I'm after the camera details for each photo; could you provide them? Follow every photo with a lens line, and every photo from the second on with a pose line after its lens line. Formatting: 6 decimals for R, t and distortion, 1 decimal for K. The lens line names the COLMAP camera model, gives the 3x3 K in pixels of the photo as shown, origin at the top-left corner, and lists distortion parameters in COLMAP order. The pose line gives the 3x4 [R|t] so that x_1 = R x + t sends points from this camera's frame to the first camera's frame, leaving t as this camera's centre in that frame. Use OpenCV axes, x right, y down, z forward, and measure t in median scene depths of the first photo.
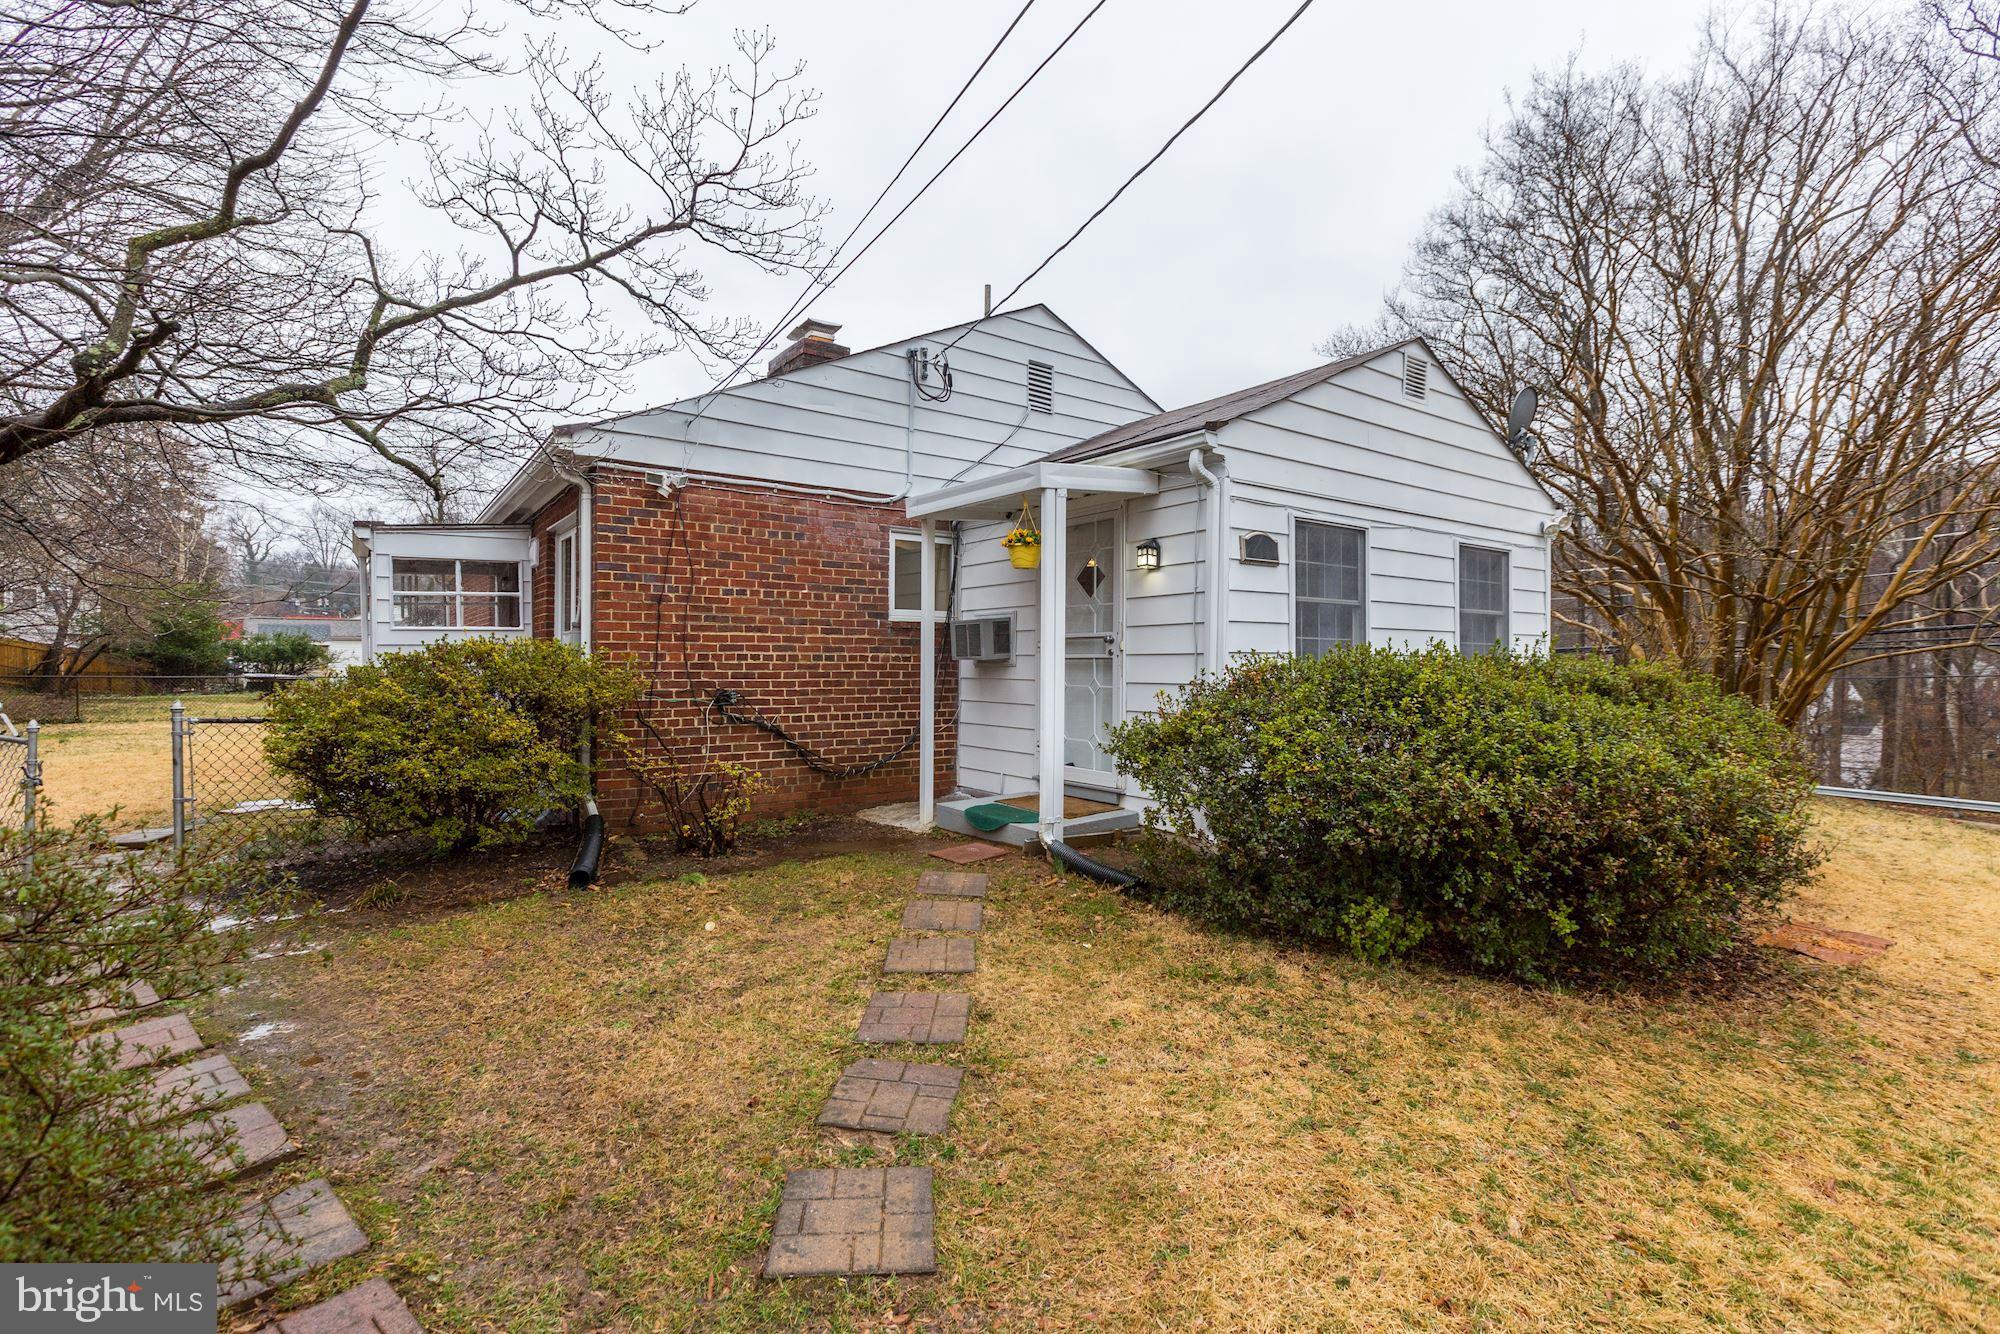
lens RADIAL K [[884.4, 0, 989.0], [0, 884.4, 661.8], [0, 0, 1]] dist [0.000500, -0.000651]
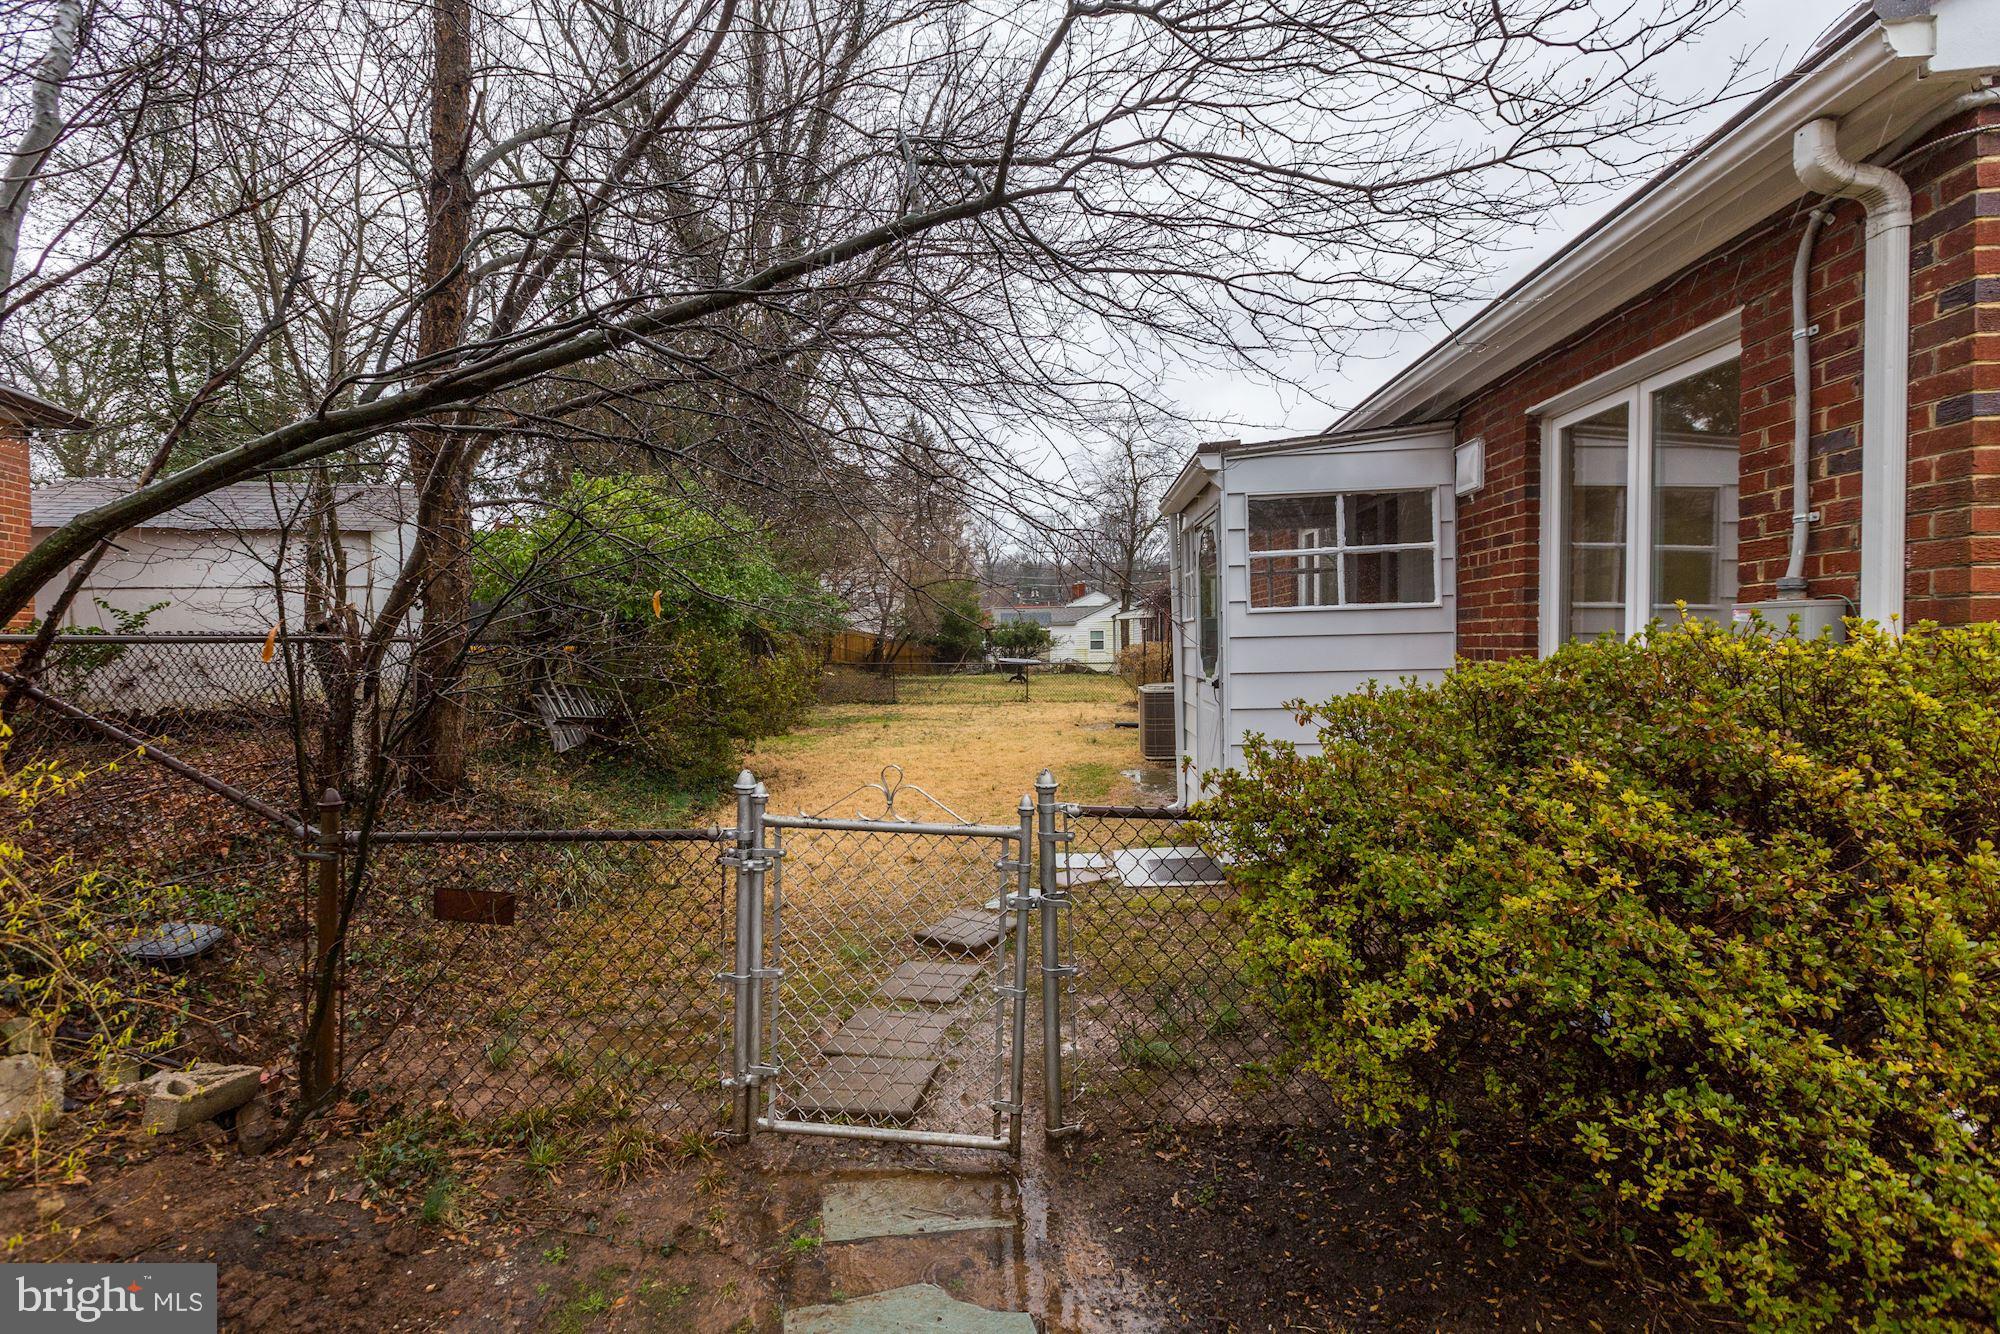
lens RADIAL K [[884.4, 0, 989.0], [0, 884.4, 661.8], [0, 0, 1]] dist [0.000500, -0.000651]
pose [[0.769629, 0.003004, -0.638484, -0.137226], [0.013726, 0.999680, 0.021249, -0.005979], [0.638344, -0.025118, 0.769341, 0.133010]]
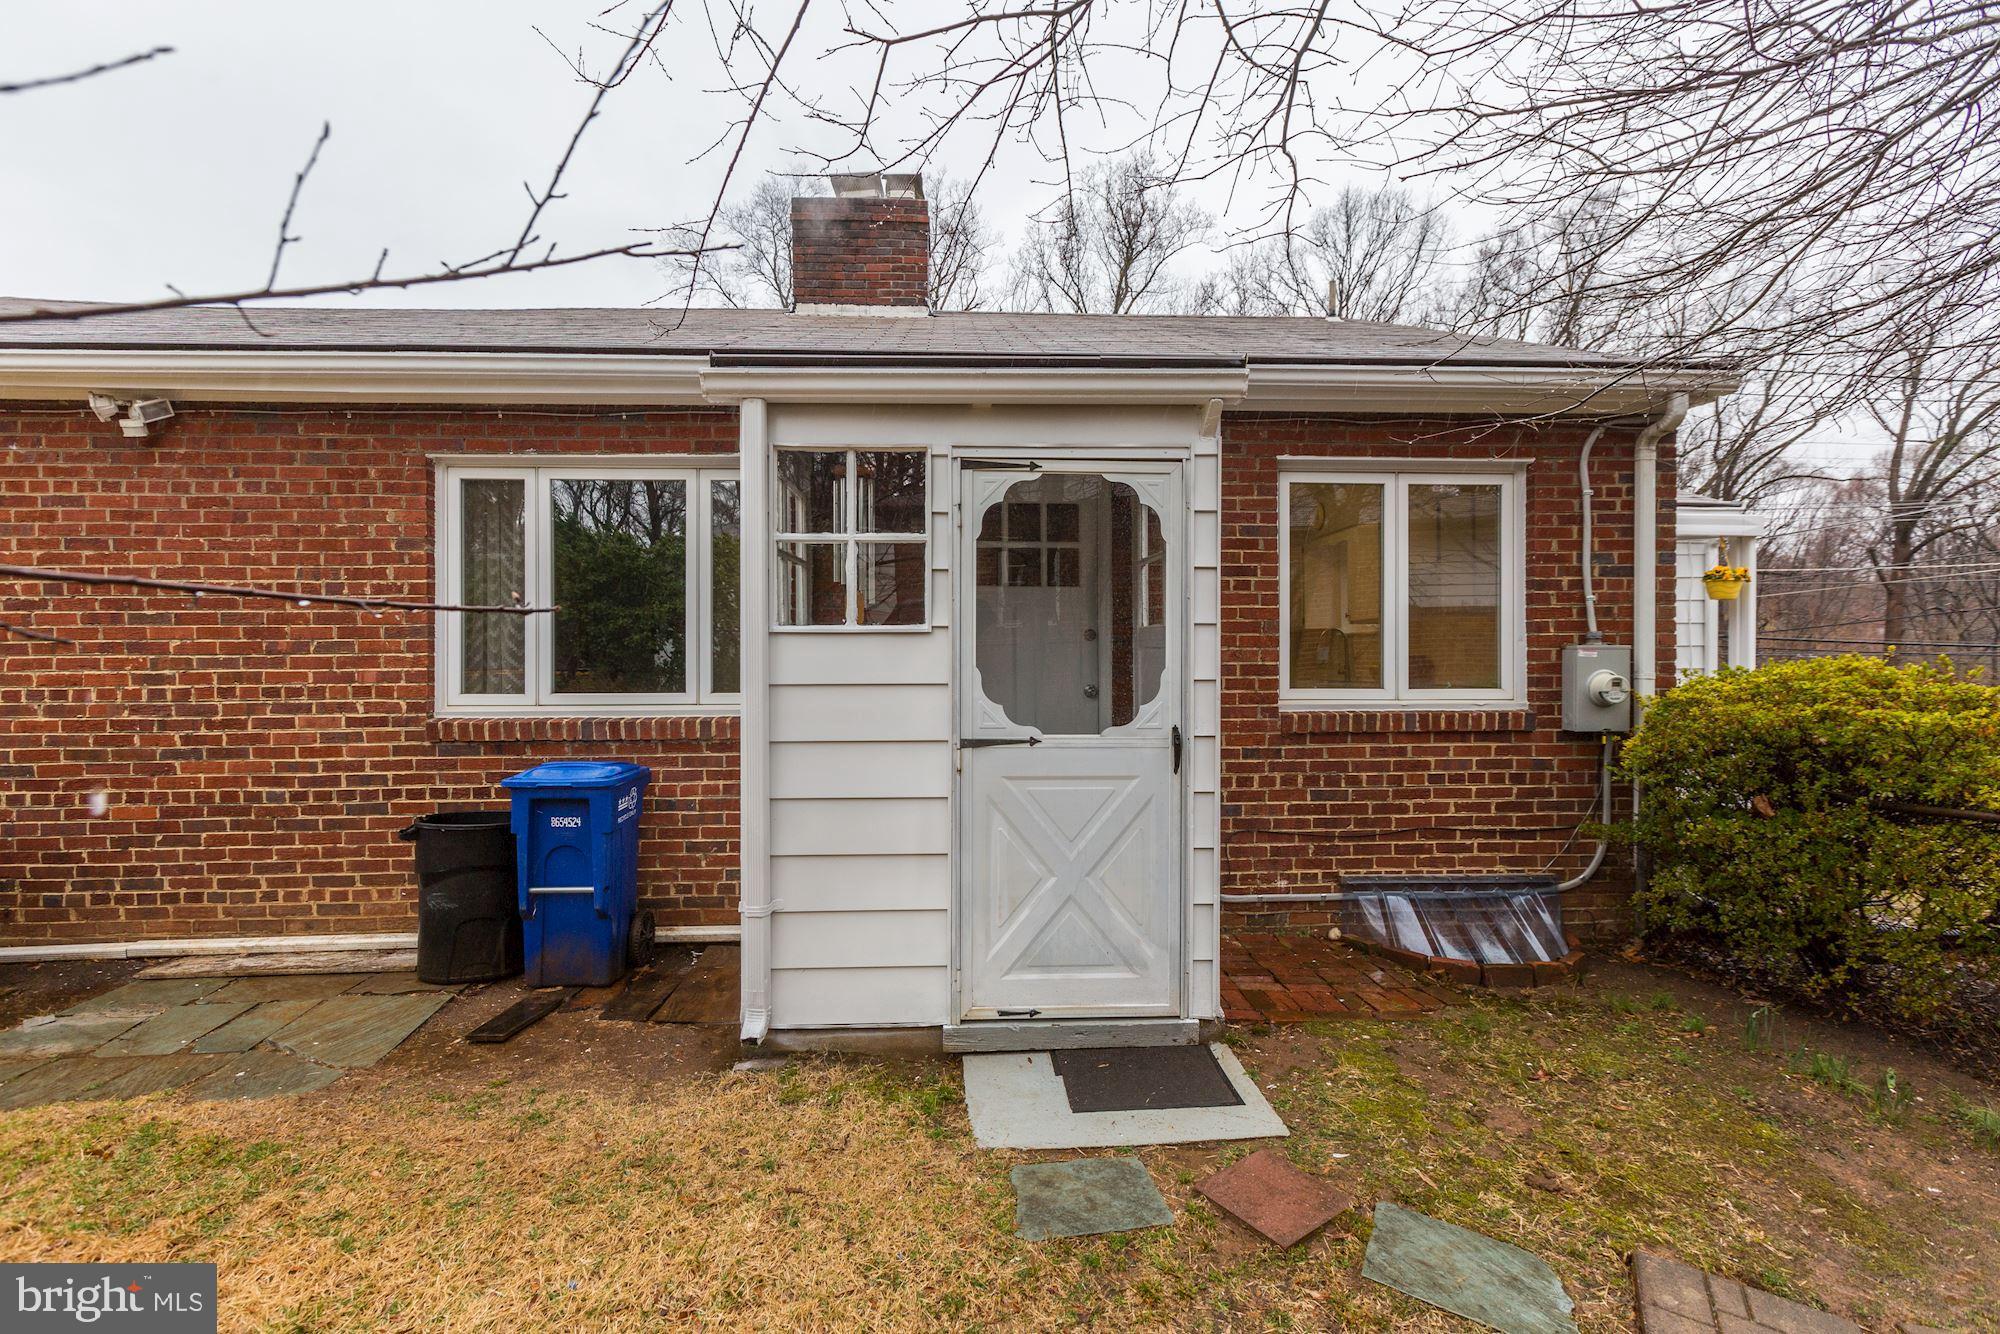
lens RADIAL K [[884.4, 0, 989.0], [0, 884.4, 661.8], [0, 0, 1]] dist [0.000500, -0.000651]
pose [[0.551549, -0.006228, 0.834119, -0.360138], [0.006794, 0.999972, 0.002973, -0.007664], [-0.834115, 0.004027, 0.551576, 0.284501]]
